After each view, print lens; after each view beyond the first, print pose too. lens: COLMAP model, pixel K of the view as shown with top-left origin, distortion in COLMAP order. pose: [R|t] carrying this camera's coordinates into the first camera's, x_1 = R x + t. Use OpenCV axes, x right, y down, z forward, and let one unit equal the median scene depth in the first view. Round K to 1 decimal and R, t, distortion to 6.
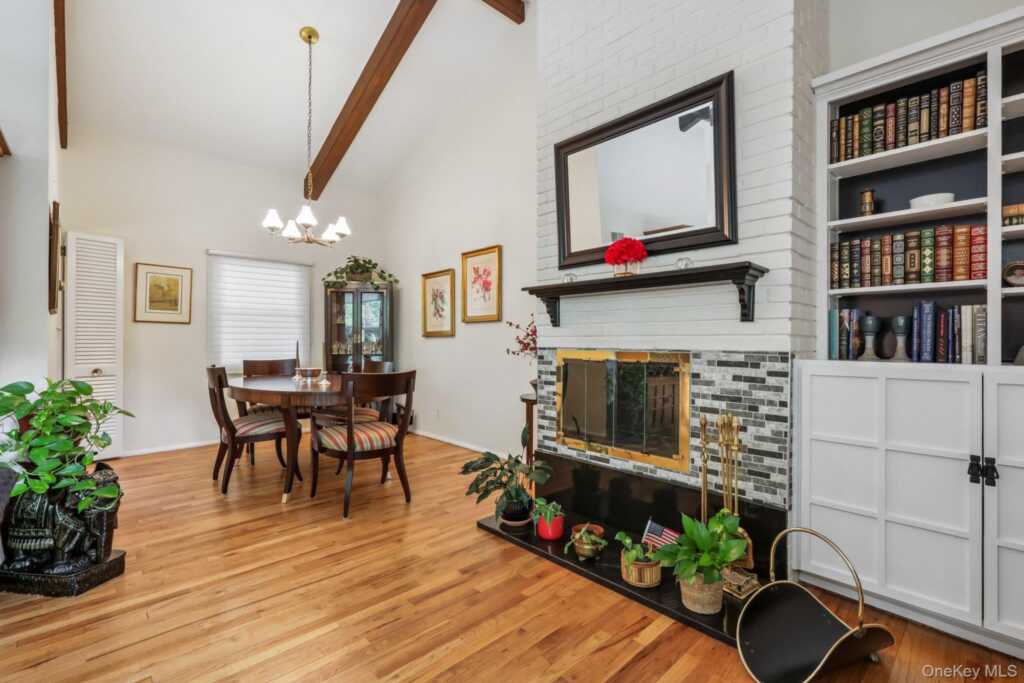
lens RADIAL K [[456.9, 0, 517.1], [0, 456.9, 338.4], [0, 0, 1]] dist [-0.000025, 0.000241]
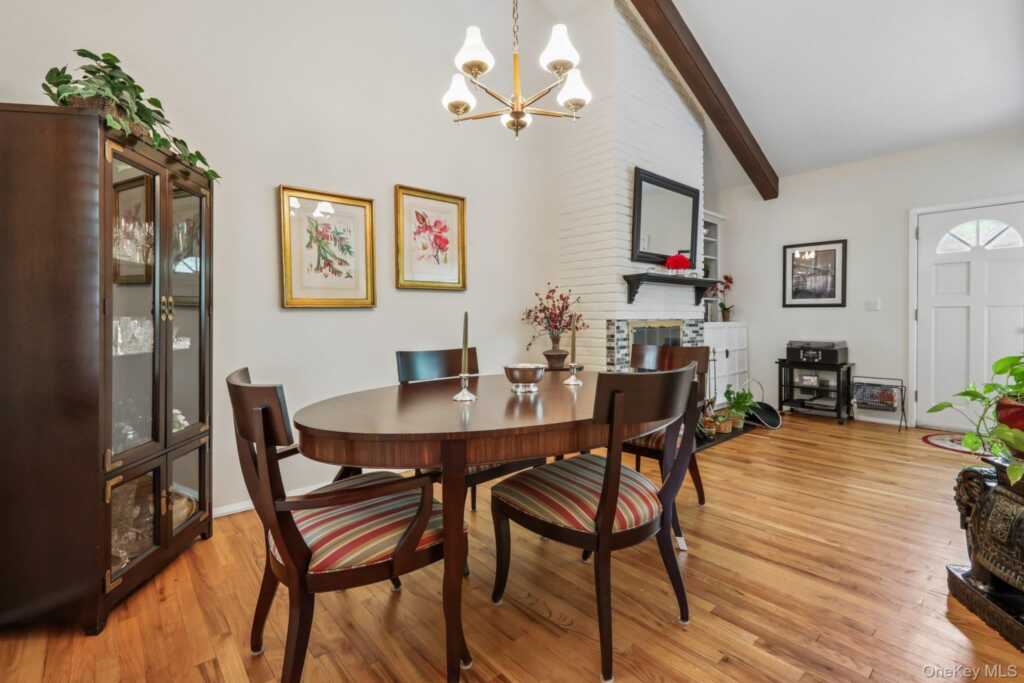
lens RADIAL K [[460.3, 0, 515.0], [0, 460.3, 322.1], [0, 0, 1]] dist [0.001468, 0.000809]
pose [[0.038993, -0.008079, 0.999207, -1.231307], [0.002264, 0.999965, 0.007997, 0.016007], [-0.999237, 0.001950, 0.039010, 1.253182]]
